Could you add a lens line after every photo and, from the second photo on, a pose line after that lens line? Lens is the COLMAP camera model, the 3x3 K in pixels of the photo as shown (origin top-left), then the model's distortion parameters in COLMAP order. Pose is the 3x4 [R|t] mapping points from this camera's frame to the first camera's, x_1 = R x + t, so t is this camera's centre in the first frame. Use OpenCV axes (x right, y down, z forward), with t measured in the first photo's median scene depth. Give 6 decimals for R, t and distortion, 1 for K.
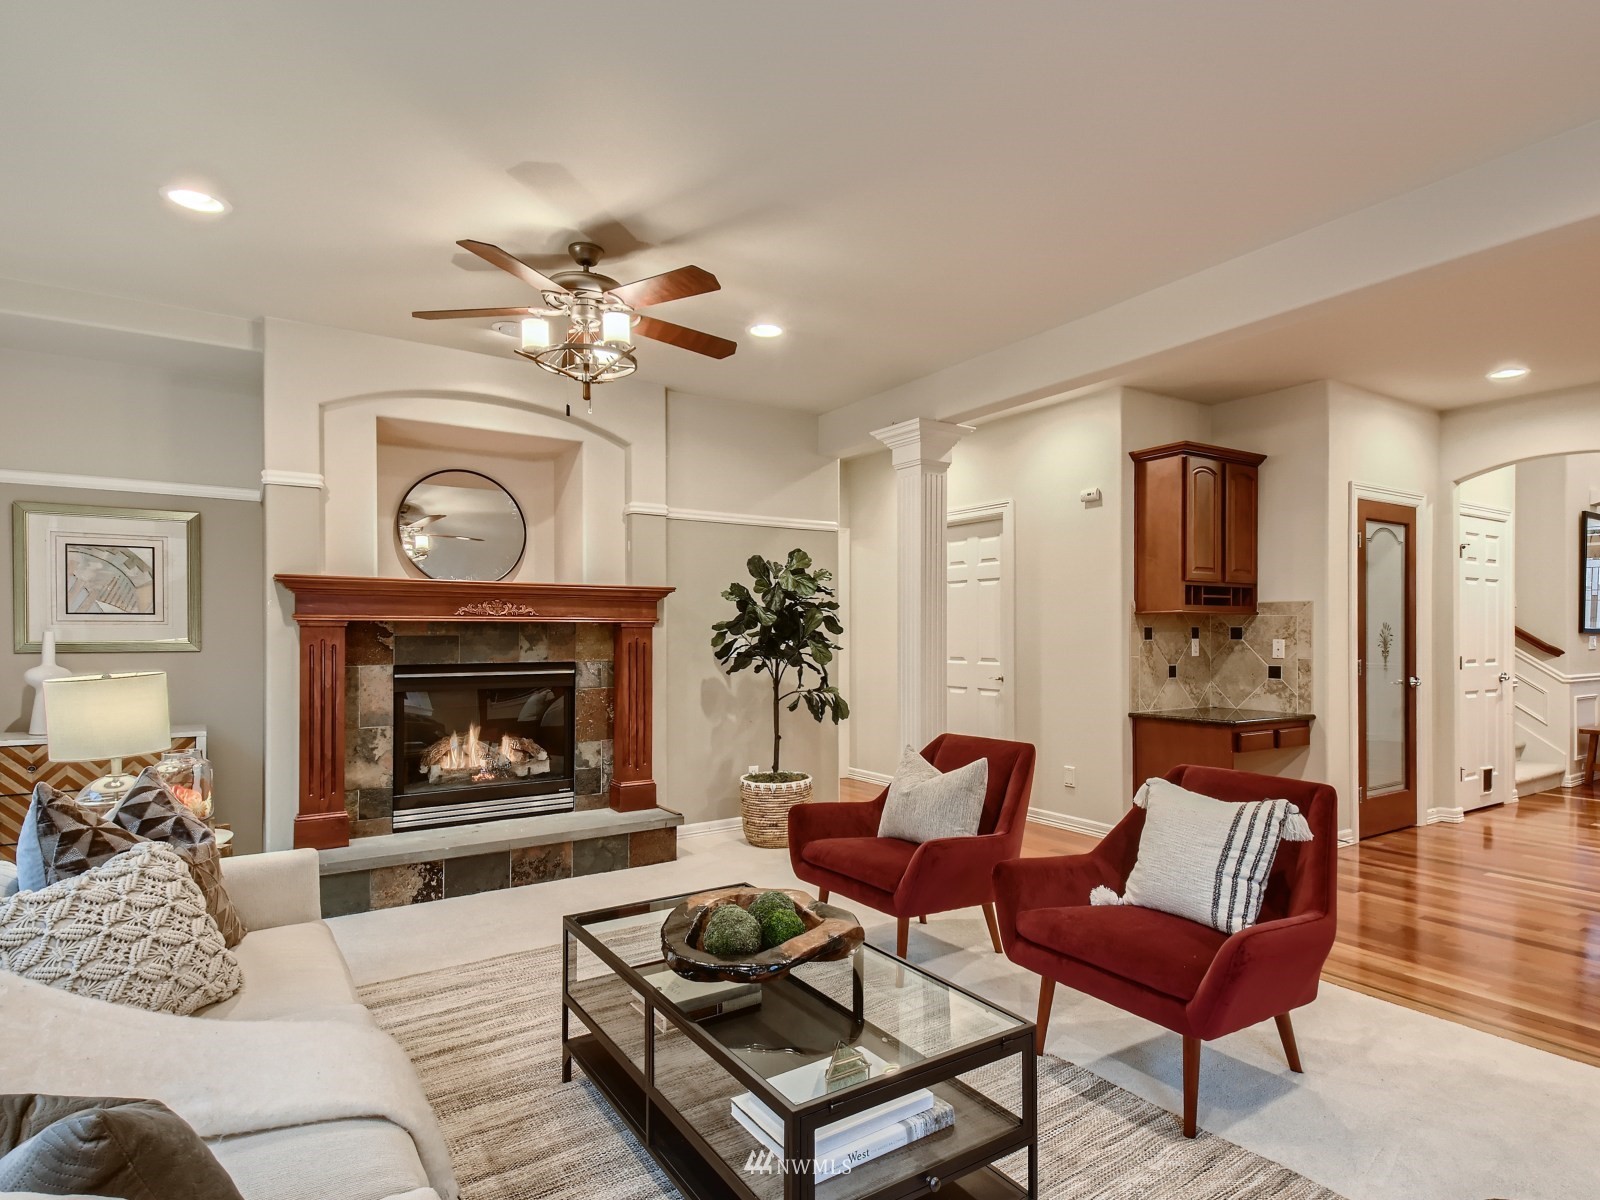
lens RADIAL K [[854.4, 0, 797.5], [0, 854.4, 641.3], [0, 0, 1]] dist [0.015634, -0.007319]
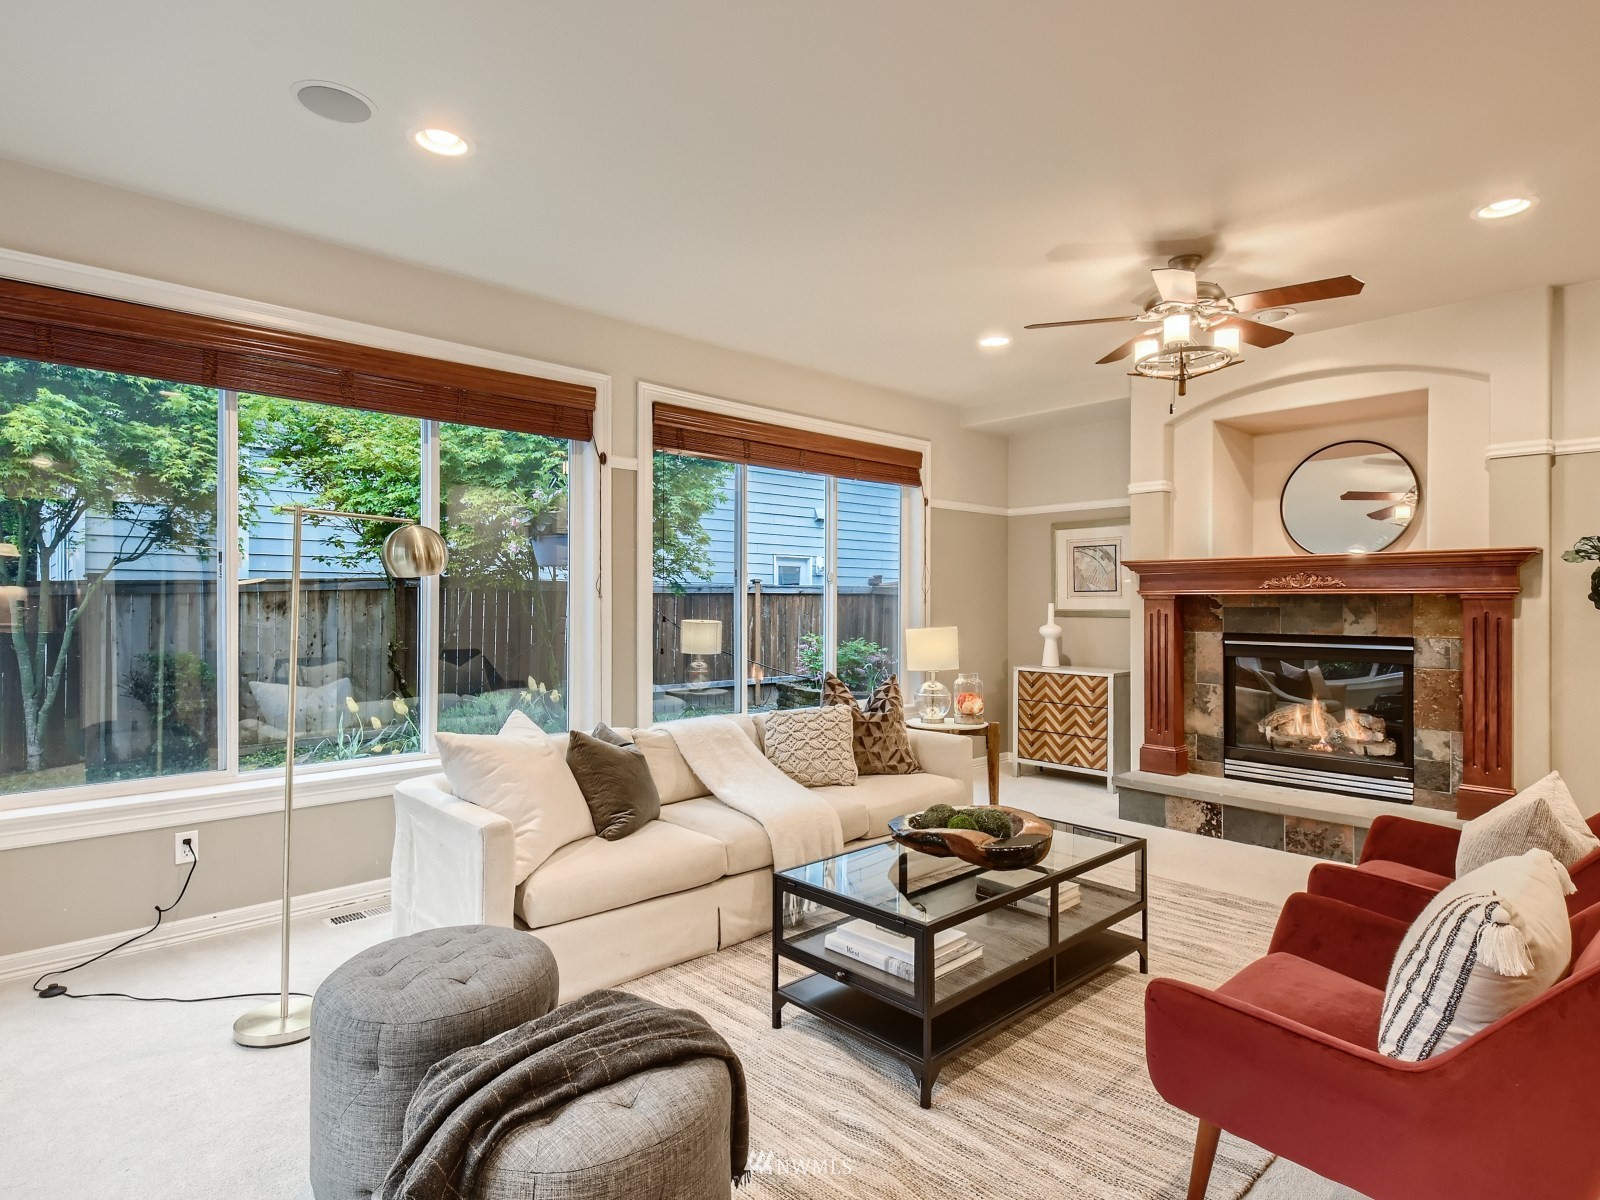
lens RADIAL K [[866.0, 0, 814.1], [0, 866.0, 616.0], [0, 0, 1]] dist [0.052268, -0.031954]
pose [[0.172382, 0.017013, -0.984883, 0.589048], [-0.010608, 0.999825, 0.015414, -0.006752], [0.984973, 0.007791, 0.172532, 0.246618]]
